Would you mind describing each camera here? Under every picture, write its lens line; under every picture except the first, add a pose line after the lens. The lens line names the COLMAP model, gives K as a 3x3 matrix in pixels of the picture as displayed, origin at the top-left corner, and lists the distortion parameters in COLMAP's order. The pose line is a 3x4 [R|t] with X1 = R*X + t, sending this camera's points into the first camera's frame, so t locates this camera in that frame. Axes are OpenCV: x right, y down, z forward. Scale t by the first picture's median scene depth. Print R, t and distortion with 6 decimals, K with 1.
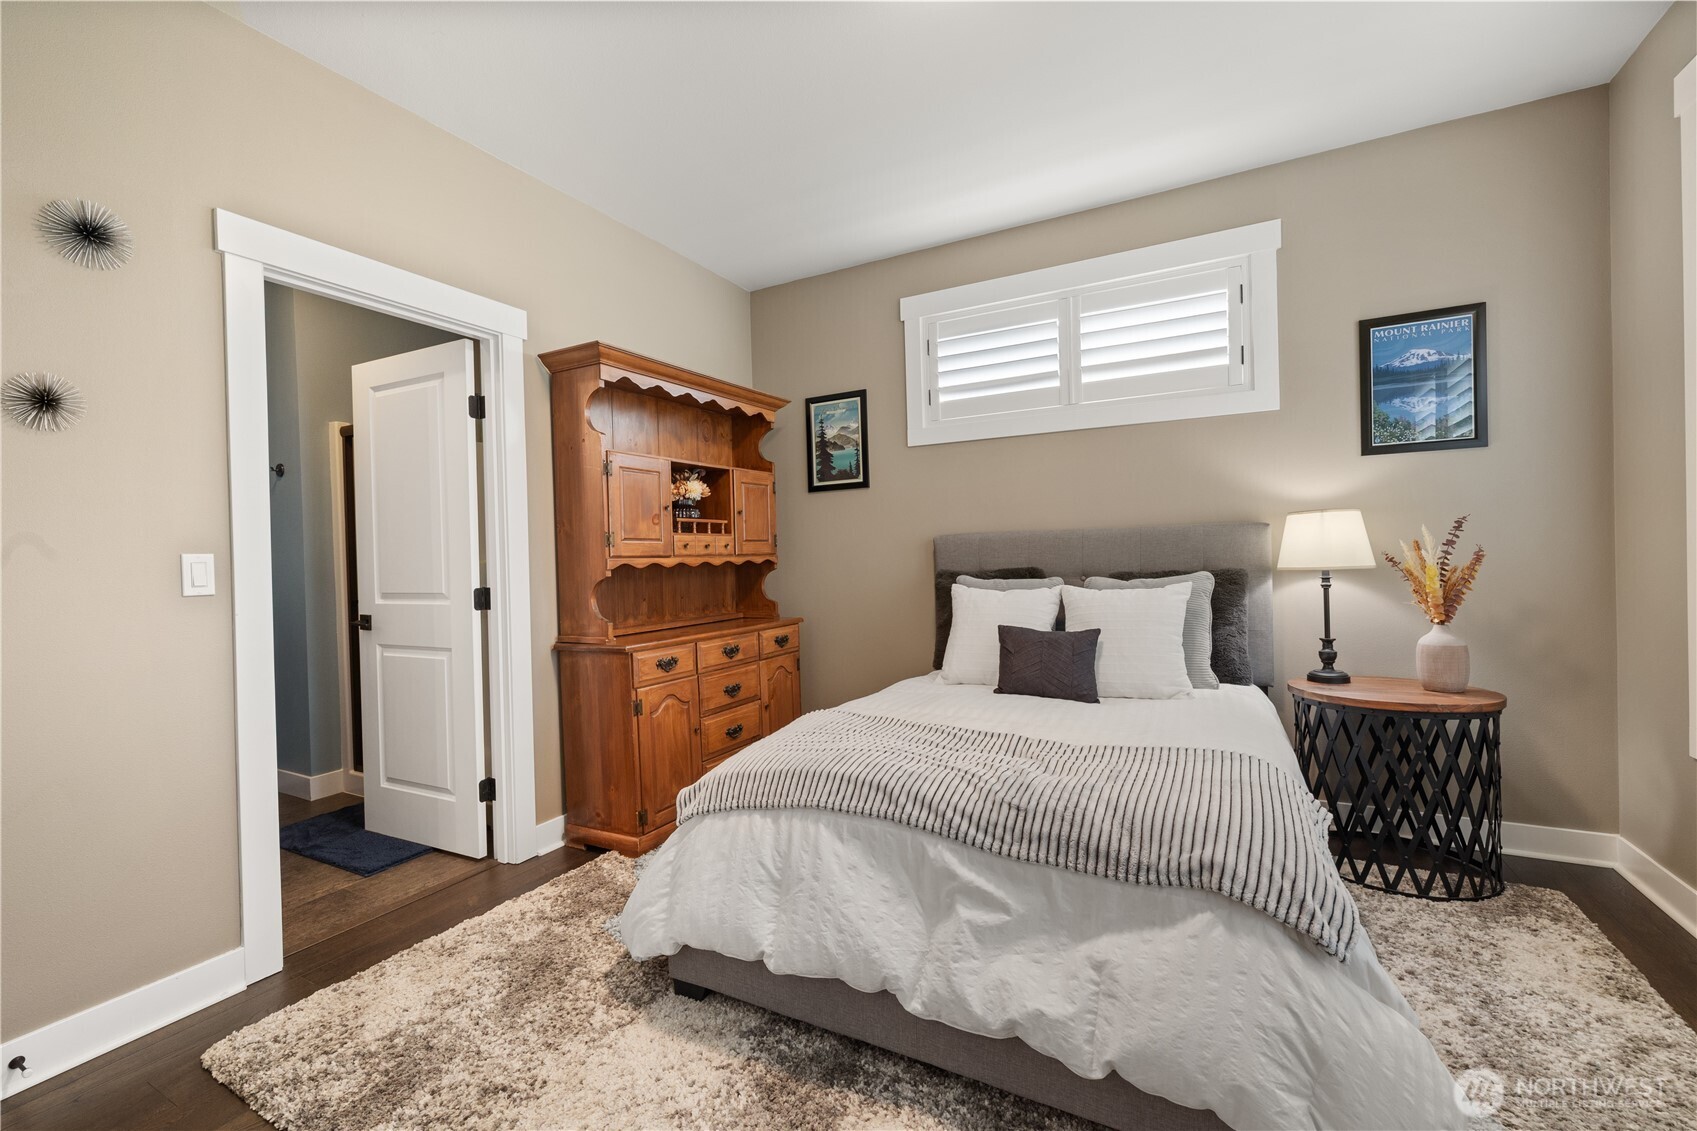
lens RADIAL K [[730.5, 0, 848.5], [0, 730.5, 565.5], [0, 0, 1]] dist [-0.000494, 0.000051]
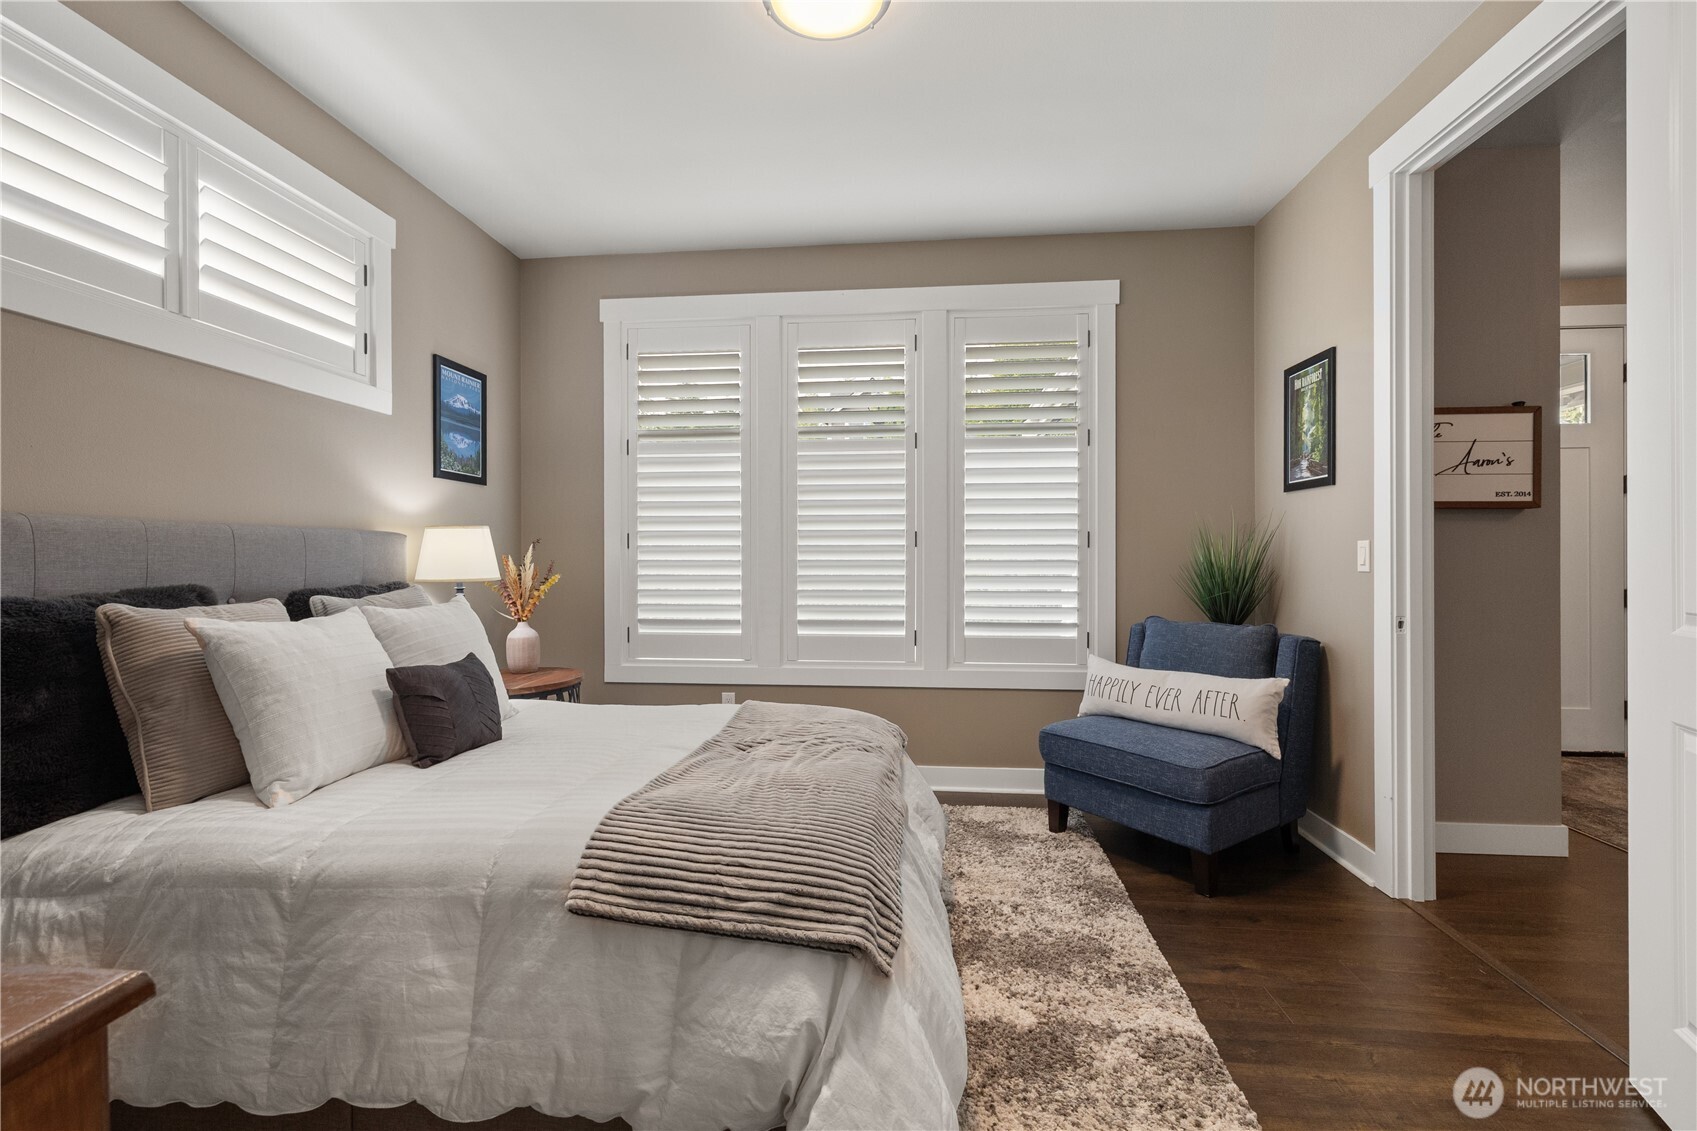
lens RADIAL K [[715.6, 0, 842.9], [0, 715.6, 553.8], [0, 0, 1]] dist [-0.002970, -0.000075]
pose [[-0.374486, 0.030950, 0.926716, -0.516083], [0.023378, 0.999440, -0.023932, 0.003602], [-0.926938, 0.012703, -0.375000, 0.848729]]
